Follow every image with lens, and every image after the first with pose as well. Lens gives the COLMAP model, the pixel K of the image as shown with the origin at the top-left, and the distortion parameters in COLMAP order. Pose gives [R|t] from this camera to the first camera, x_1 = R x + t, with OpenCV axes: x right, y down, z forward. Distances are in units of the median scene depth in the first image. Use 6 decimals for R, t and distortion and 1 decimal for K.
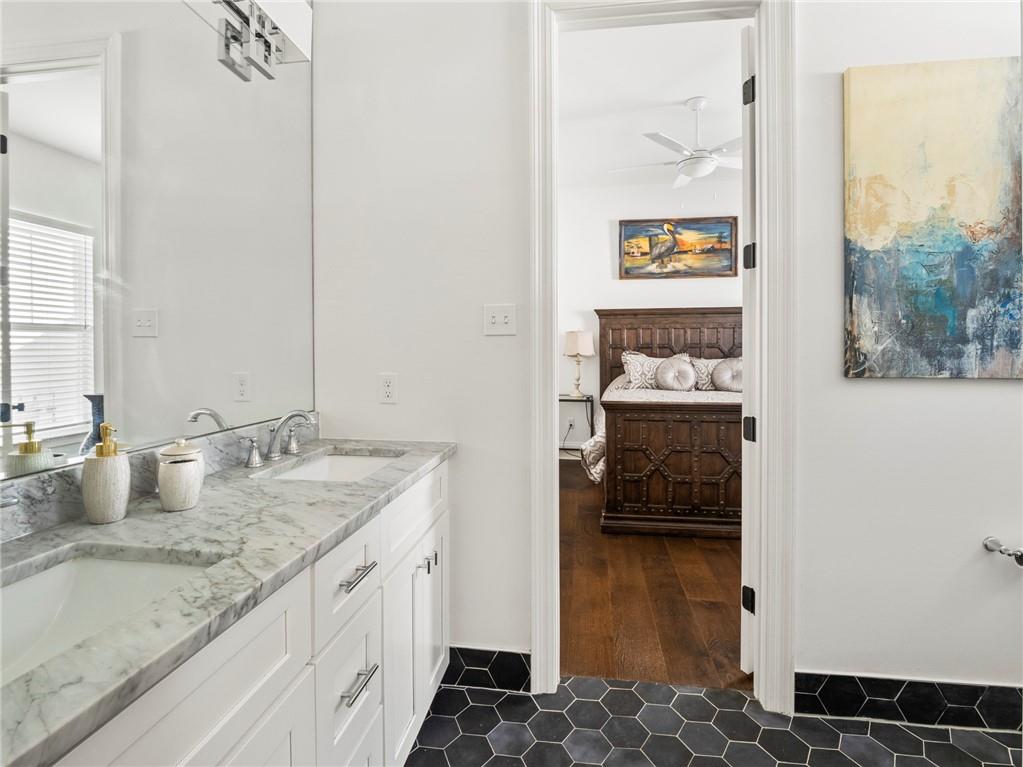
lens RADIAL K [[500.0, 0, 510.9], [0, 500.0, 381.7], [0, 0, 1]] dist [-0.014468, 0.001527]
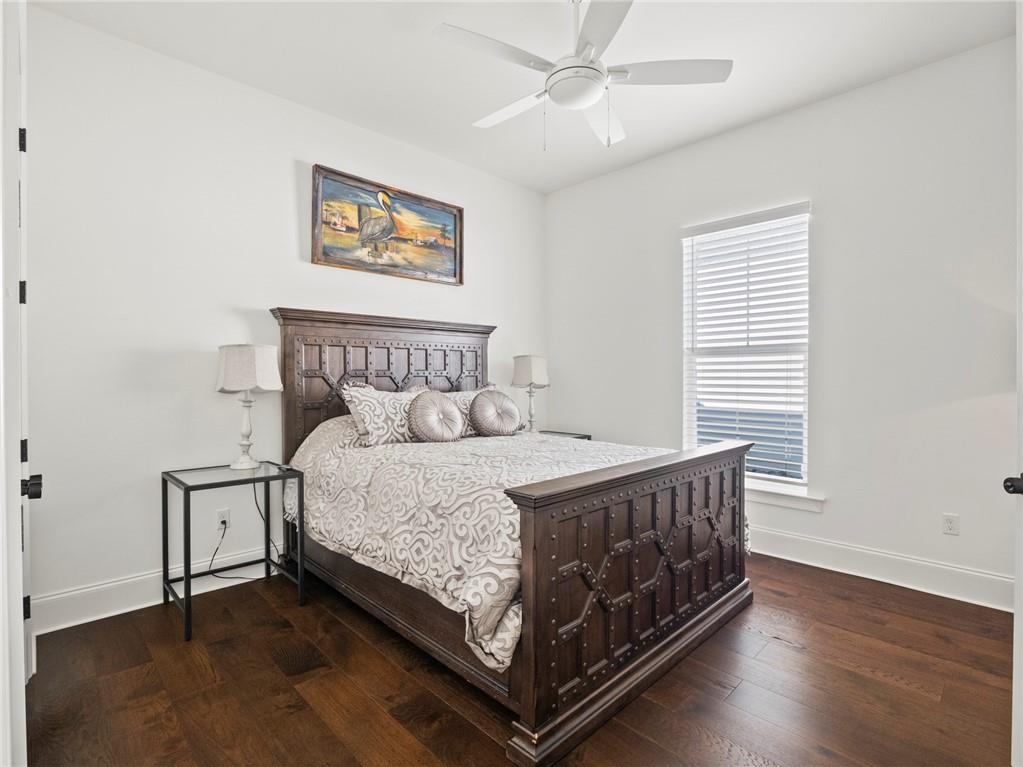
lens RADIAL K [[500.0, 0, 515.5], [0, 500.0, 387.1], [0, 0, 1]] dist [-0.014468, 0.001527]
pose [[0.600518, -0.014716, 0.799476, -0.121136], [0.051668, 0.998455, -0.020431, -0.031023], [-0.797940, 0.053577, 0.600351, 0.464429]]
